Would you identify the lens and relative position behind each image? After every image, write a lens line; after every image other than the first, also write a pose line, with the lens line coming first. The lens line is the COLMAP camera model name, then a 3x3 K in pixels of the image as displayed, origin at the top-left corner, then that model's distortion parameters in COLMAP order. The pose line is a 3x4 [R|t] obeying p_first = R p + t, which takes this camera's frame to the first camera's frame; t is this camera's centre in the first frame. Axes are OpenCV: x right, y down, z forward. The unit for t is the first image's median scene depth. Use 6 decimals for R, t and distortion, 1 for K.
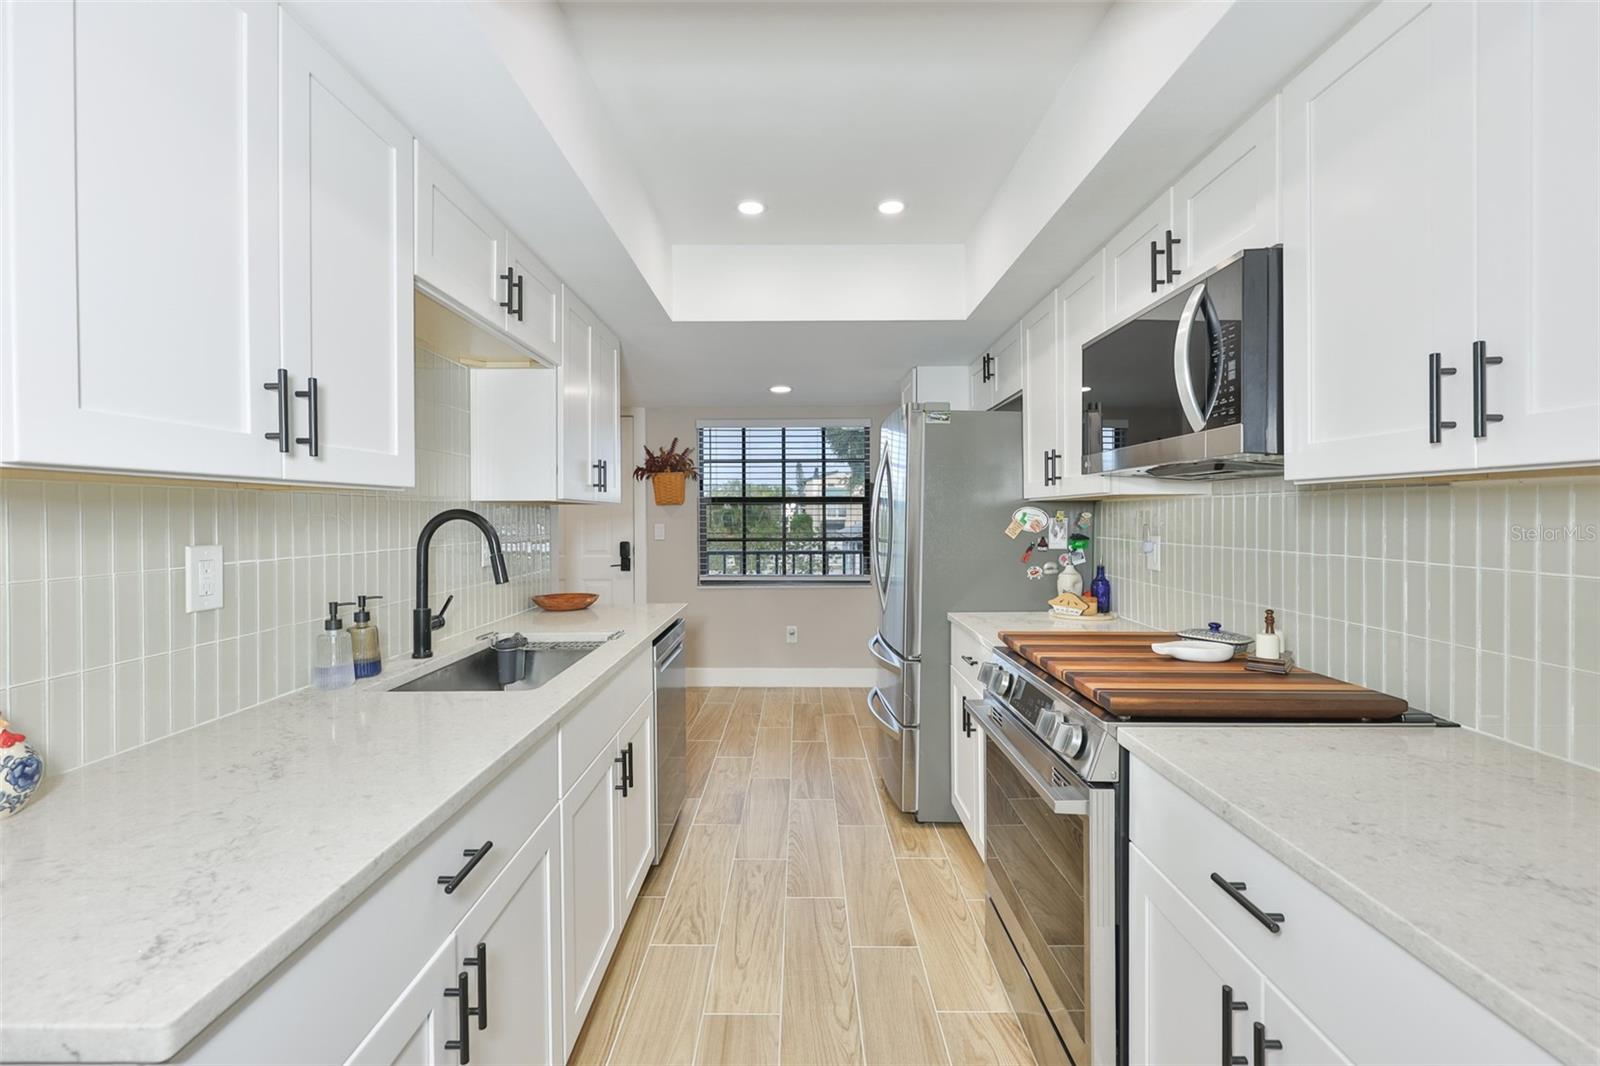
lens RADIAL K [[678.1, 0, 805.8], [0, 678.1, 531.4], [0, 0, 1]] dist [-0.000953, -0.000193]
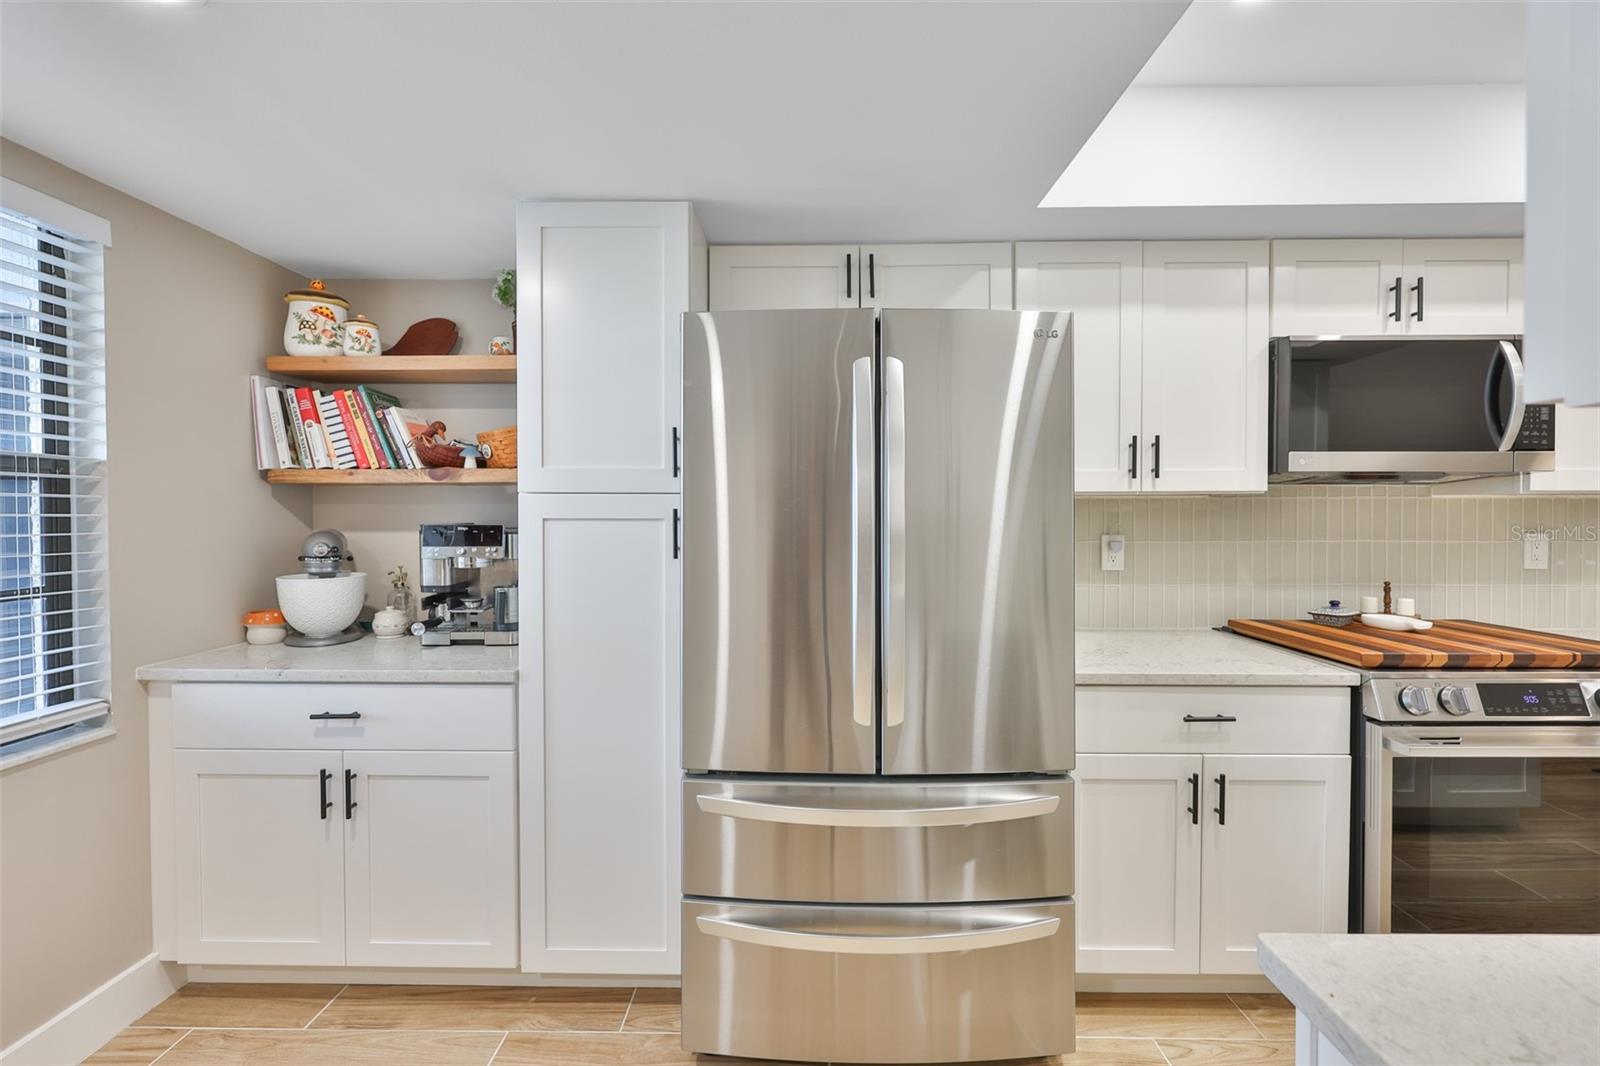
lens RADIAL K [[683.3, 0, 808.9], [0, 683.3, 524.6], [0, 0, 1]] dist [0.000631, 0.000087]
pose [[0.022620, -0.012726, 0.999663, -0.484528], [0.026600, 0.999573, 0.012123, -0.032904], [-0.999390, 0.026317, 0.022949, 1.402729]]
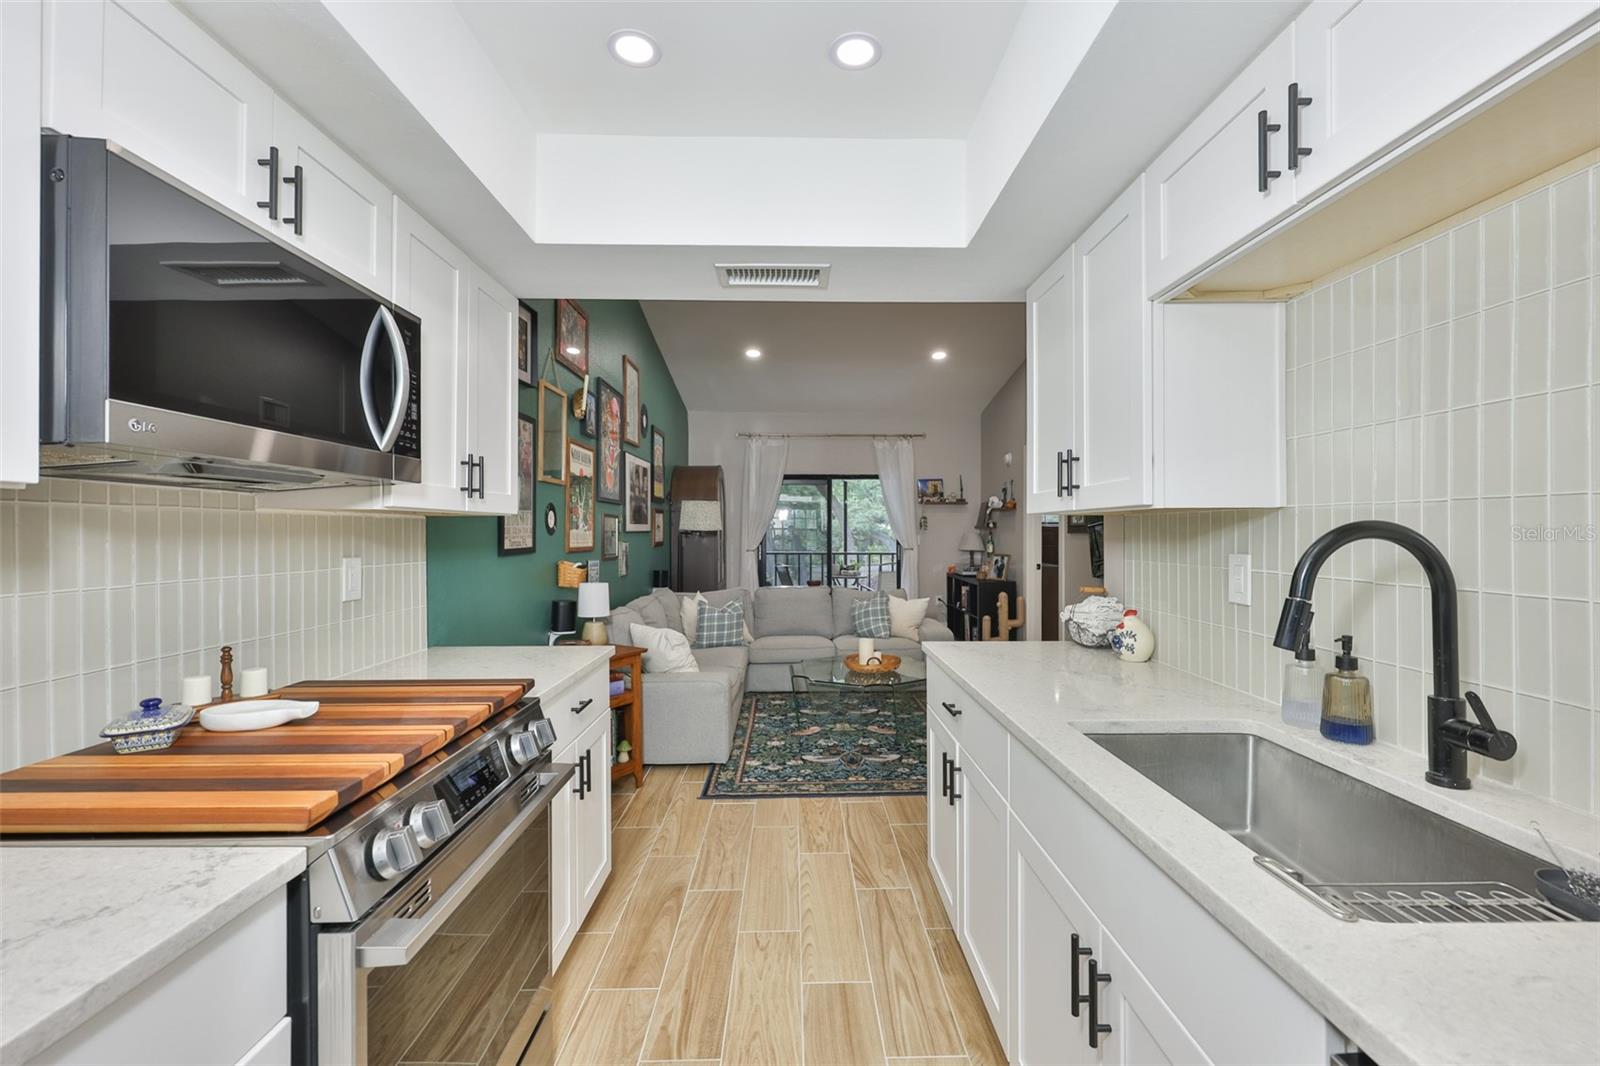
lens RADIAL K [[688.3, 0, 799.3], [0, 688.3, 526.9], [0, 0, 1]] dist [-0.001015, -0.000216]
pose [[-0.999987, 0.004788, -0.001532, -0.022506], [0.004754, 0.999763, 0.021229, -0.032274], [0.001633, 0.021221, -0.999773, 1.213777]]
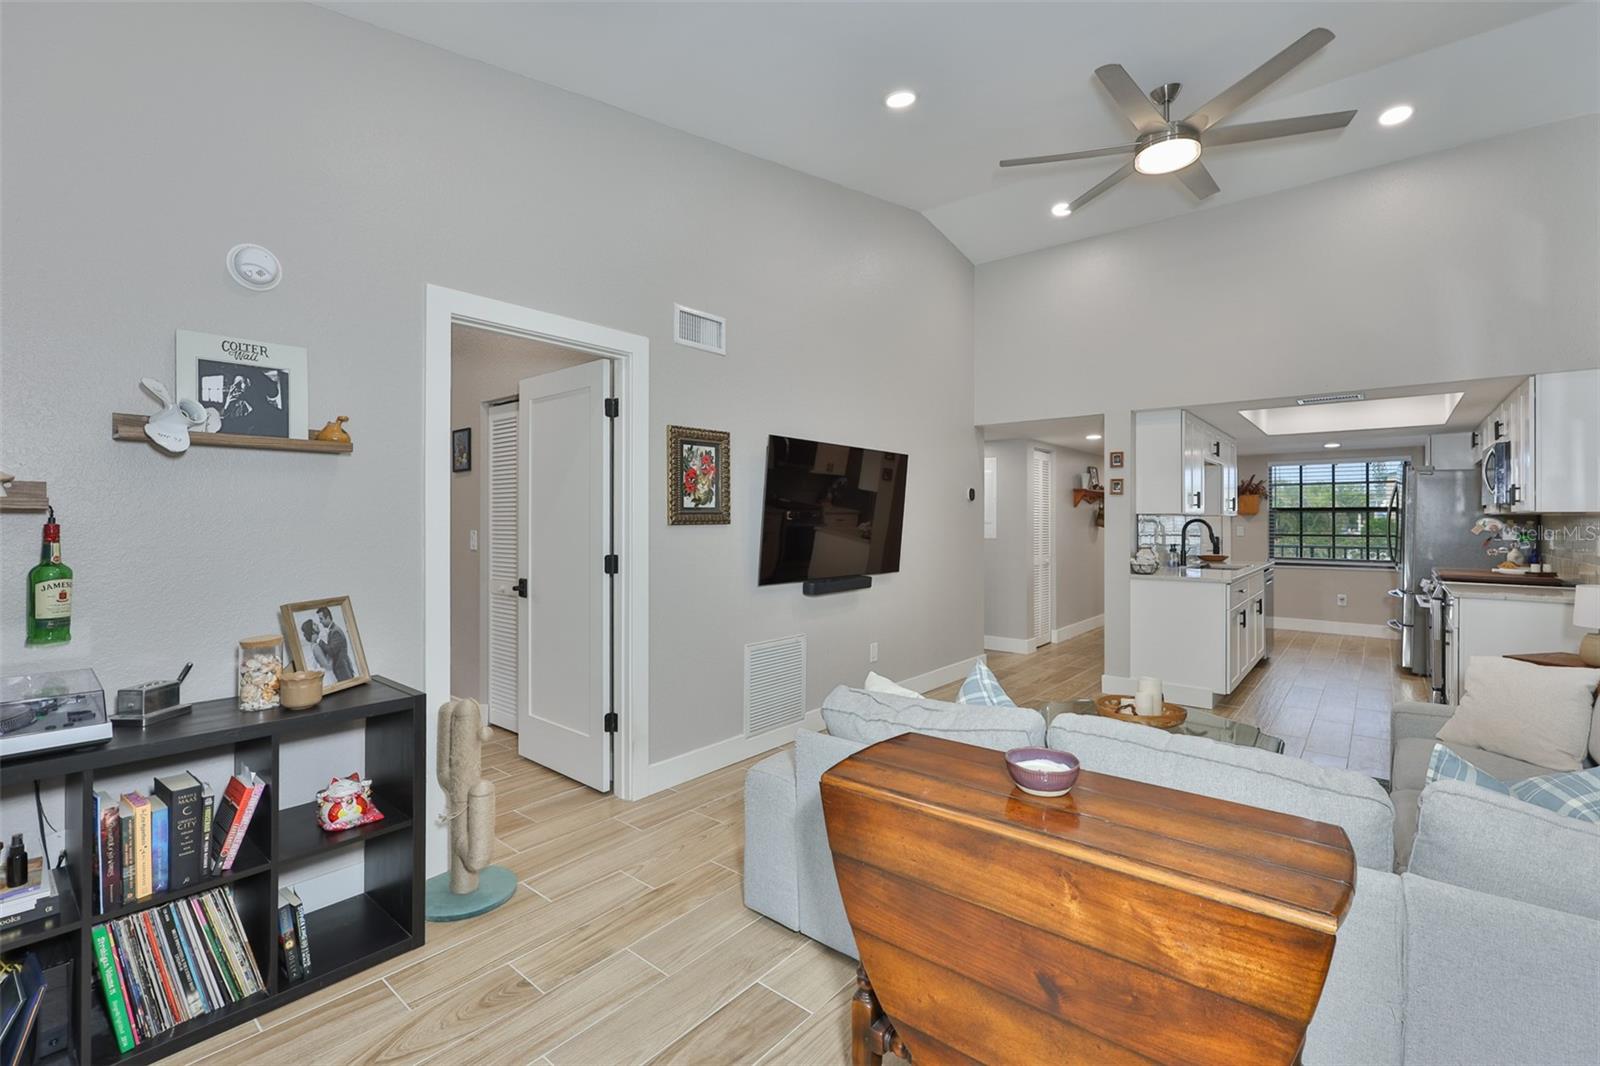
lens RADIAL K [[711.6, 0, 818.7], [0, 711.6, 517.0], [0, 0, 1]] dist [-0.001599, -0.000202]
pose [[0.777641, 0.003732, -0.628698, 0.136923], [-0.021693, 0.999546, -0.020899, 0.051790], [0.628335, 0.029891, 0.777369, -2.055789]]
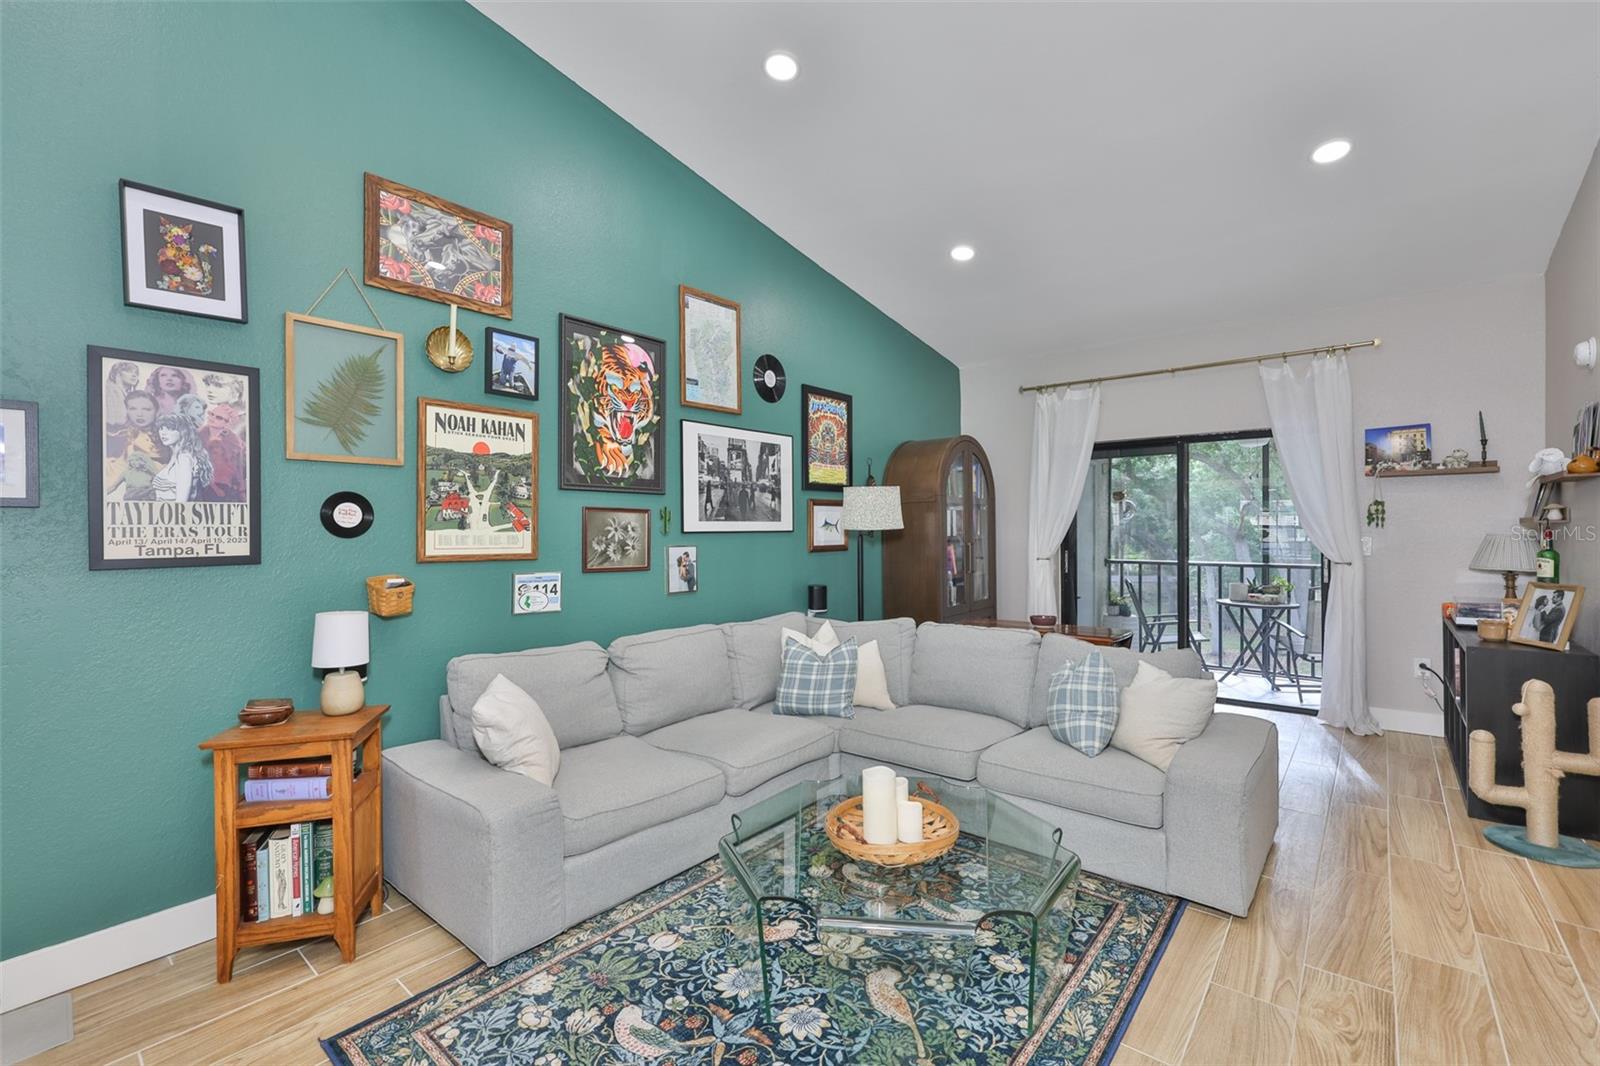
lens RADIAL K [[678.1, 0, 805.8], [0, 678.1, 531.4], [0, 0, 1]] dist [-0.000953, -0.000193]
pose [[-0.756842, 0.007094, 0.653559, -0.678066], [0.024595, 0.999542, 0.017632, 0.003988], [-0.653135, 0.029419, -0.756670, 0.030224]]
